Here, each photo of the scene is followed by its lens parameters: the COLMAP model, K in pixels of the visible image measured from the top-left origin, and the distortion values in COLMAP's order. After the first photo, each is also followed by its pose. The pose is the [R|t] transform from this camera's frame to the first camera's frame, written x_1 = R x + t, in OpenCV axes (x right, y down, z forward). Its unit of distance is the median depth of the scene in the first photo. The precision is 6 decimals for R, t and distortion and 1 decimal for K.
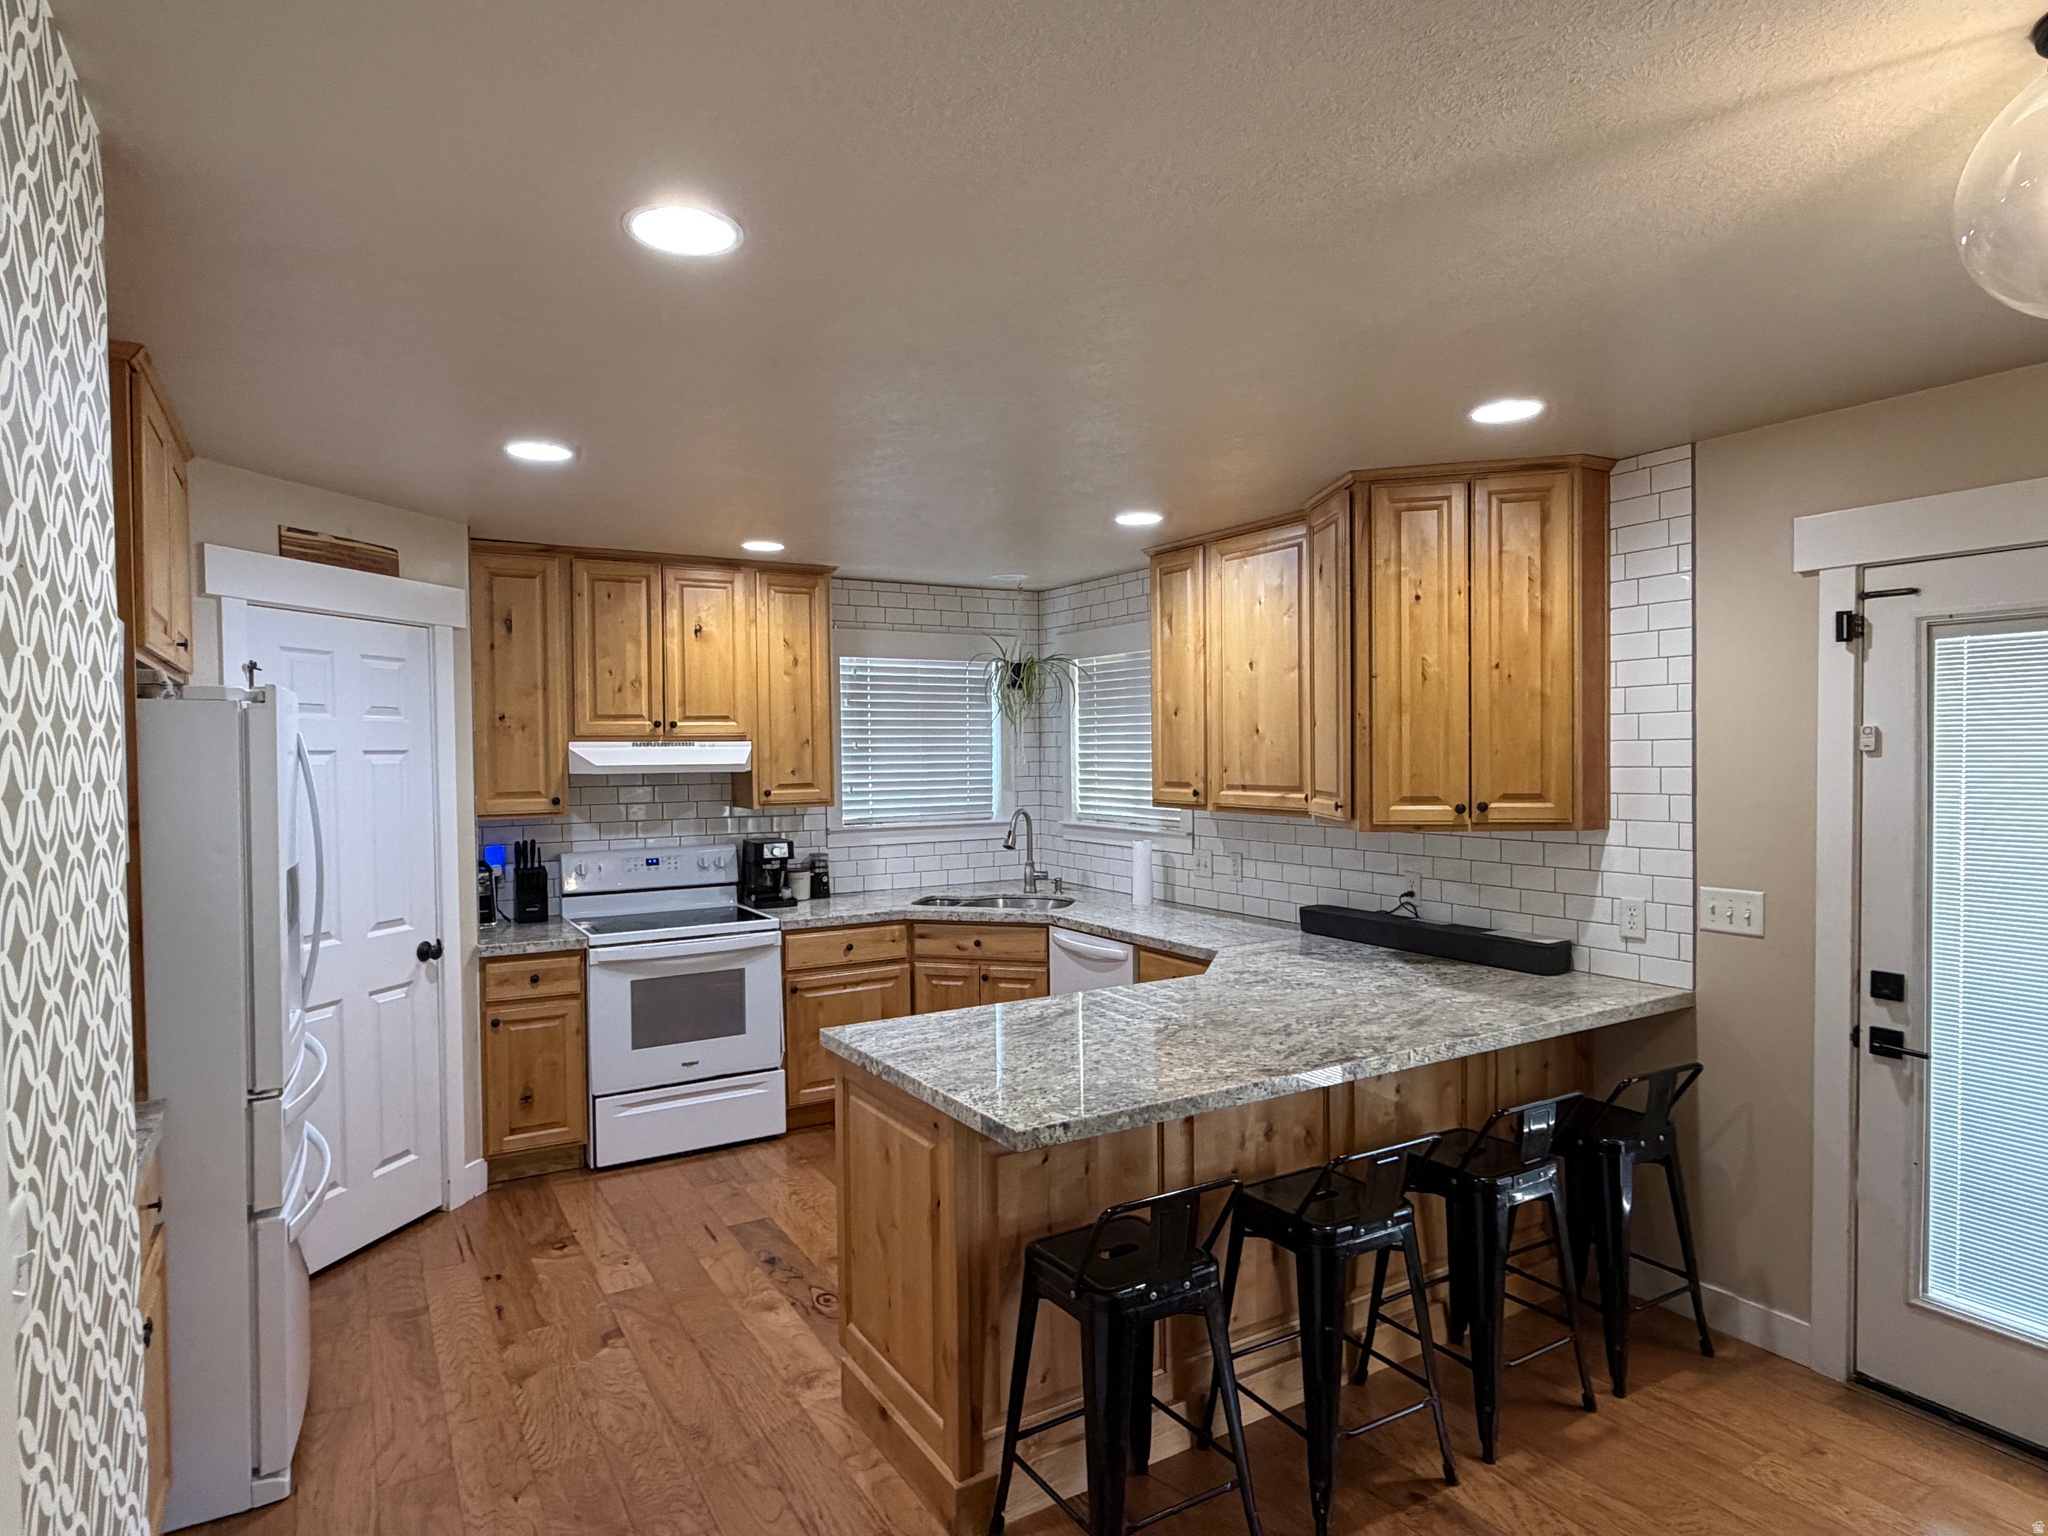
lens RADIAL K [[1147.2, 0, 988.5], [0, 1147.2, 776.7], [0, 0, 1]] dist [0.003320, -0.000539]
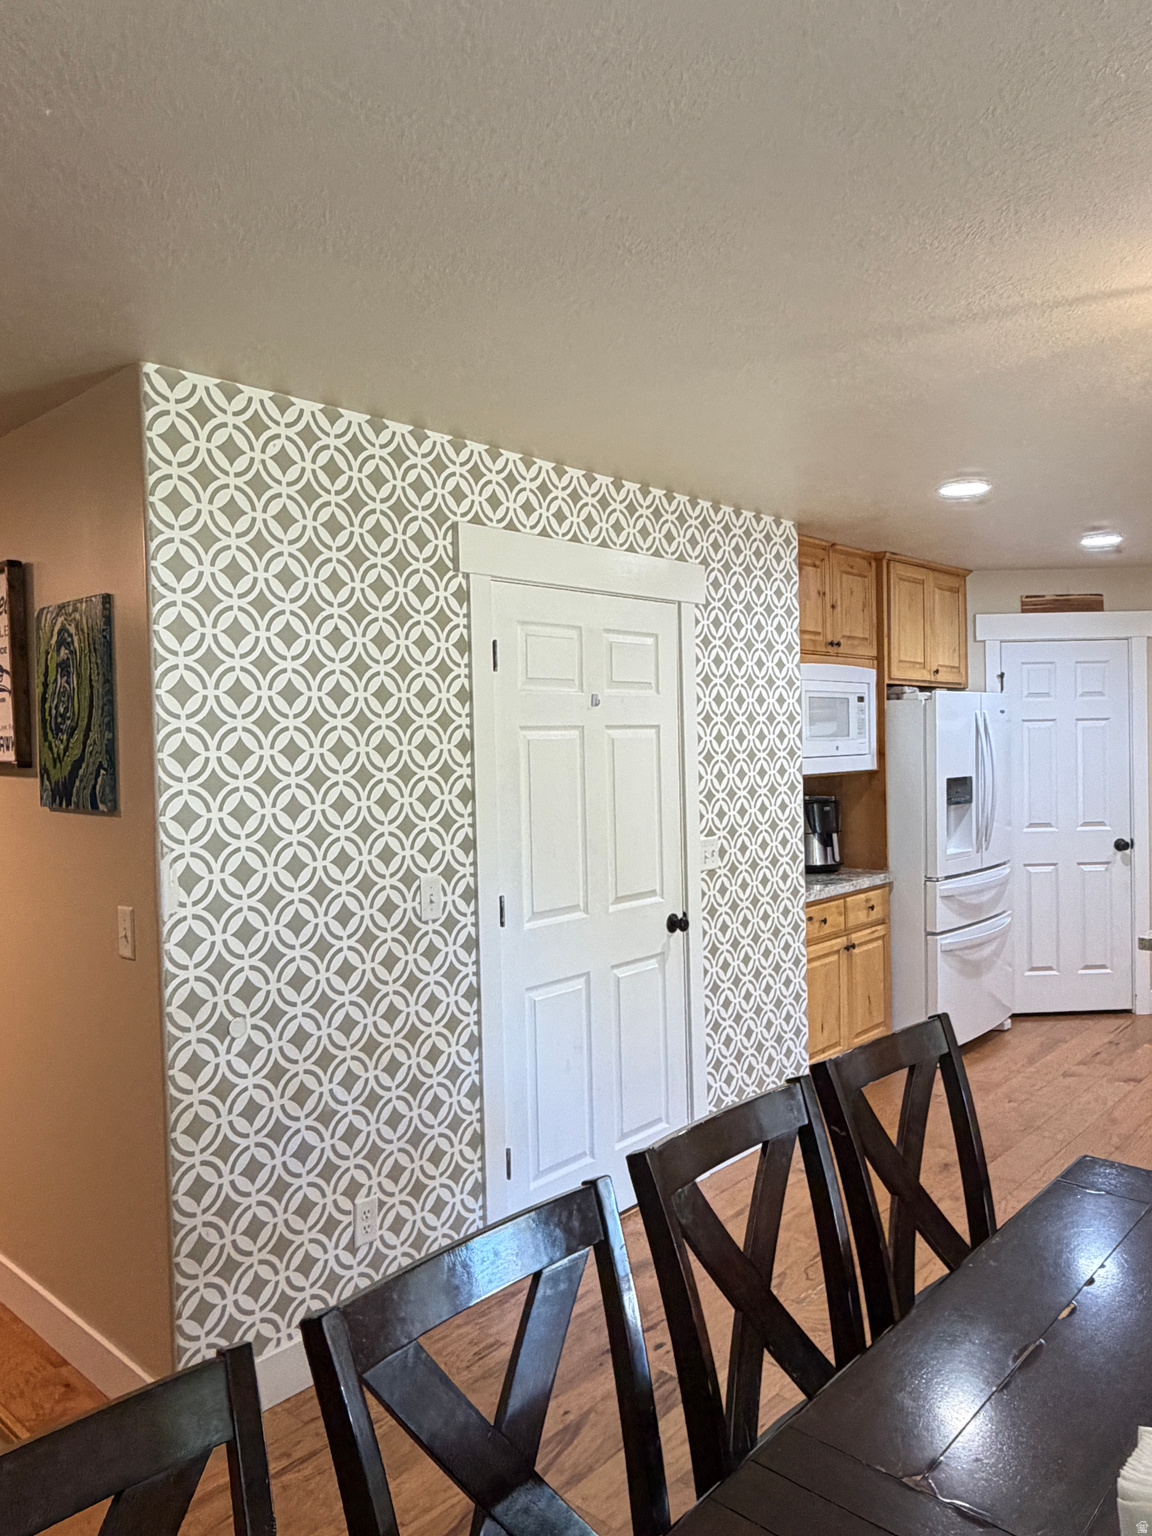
lens RADIAL K [[1054.5, 0, 590.6], [0, 1054.5, 765.3], [0, 0, 1]] dist [-0.000919, 0.000001]
pose [[0.312858, 0.029255, -0.949349, 0.569460], [-0.002727, 0.999549, 0.029903, 0.000938], [0.949796, -0.006767, 0.312797, -0.128912]]
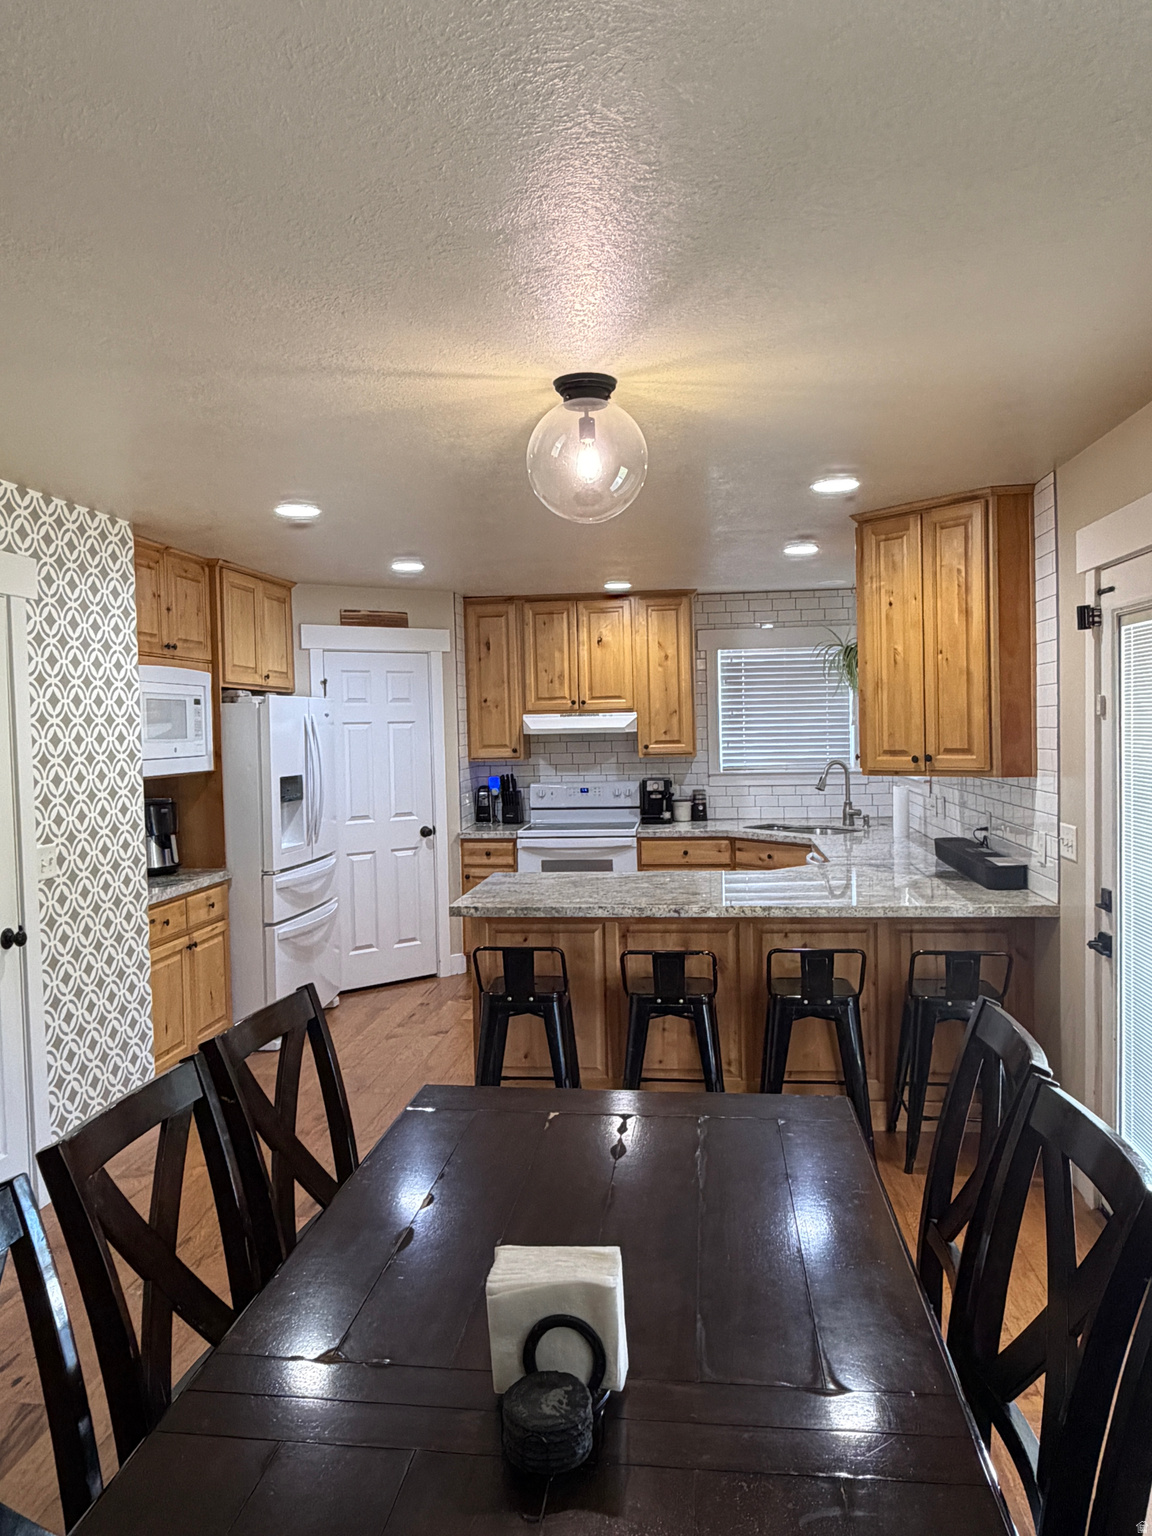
lens RADIAL K [[1054.5, 0, 549.5], [0, 1054.5, 761.1], [0, 0, 1]] dist [-0.000919, 0.000001]
pose [[0.792296, 0.014456, -0.609966, 0.591636], [-0.000194, 0.999725, 0.023442, 0.000816], [0.610138, -0.018455, 0.792081, -0.175059]]
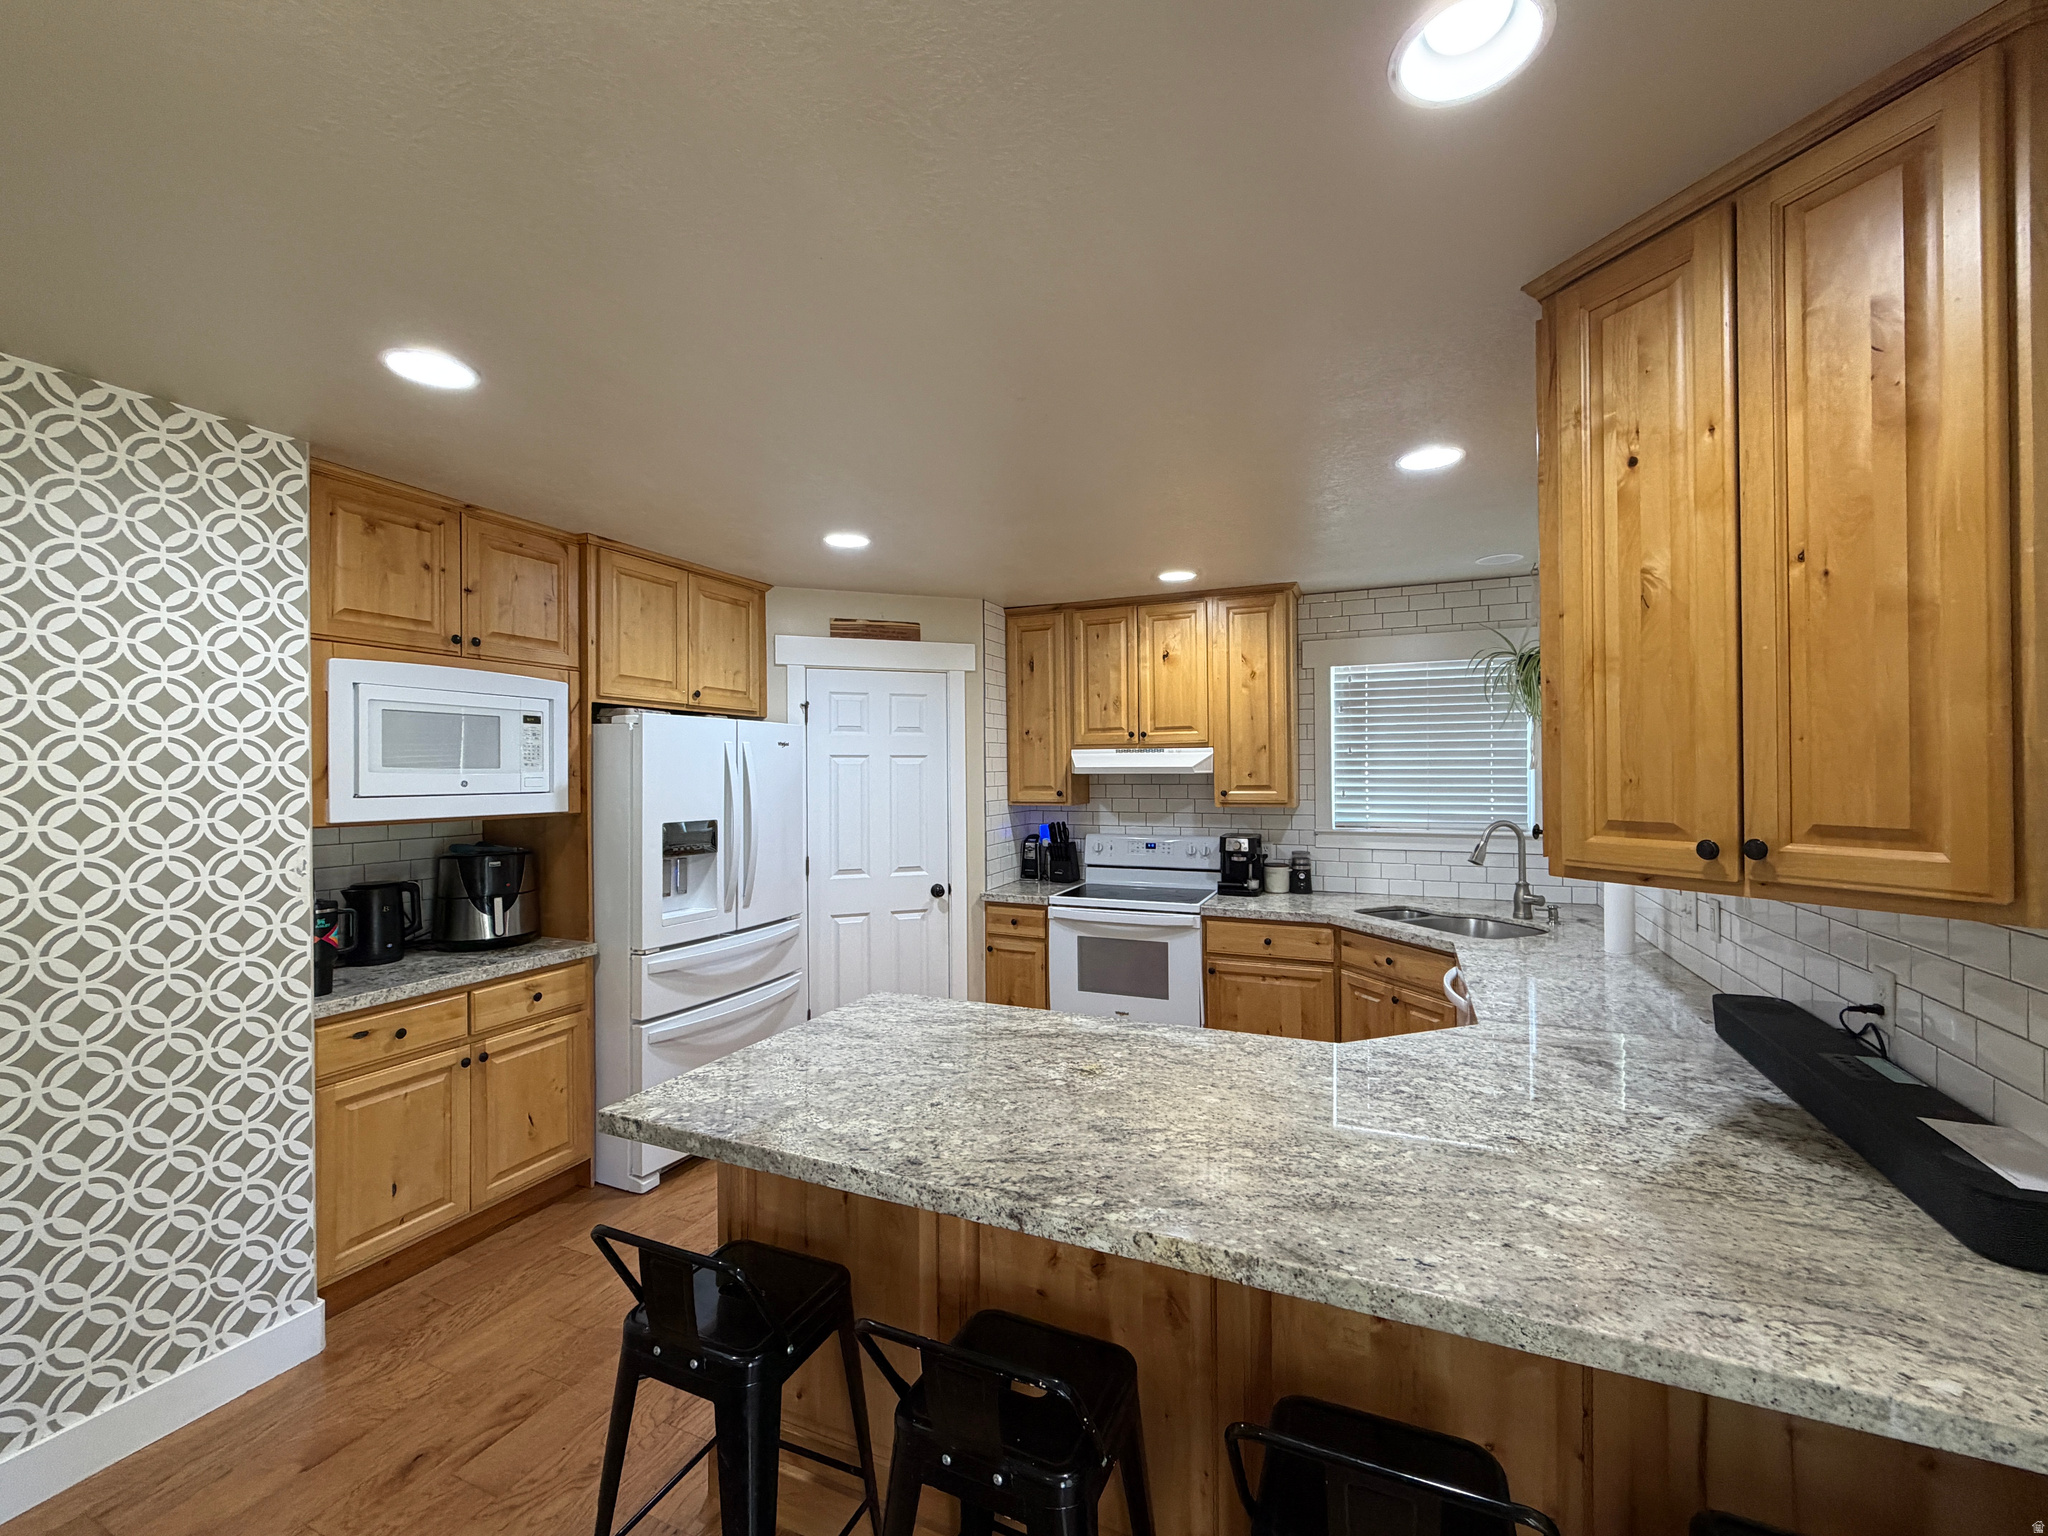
lens RADIAL K [[832.3, 0, 1017.9], [0, 832.3, 773.1], [0, 0, 1]] dist [-0.000940, 0.001027]
pose [[0.594831, 0.009747, -0.803792, 0.376258], [-0.019647, 0.999804, -0.002415, 0.000572], [0.803611, 0.017229, 0.594906, 0.380388]]
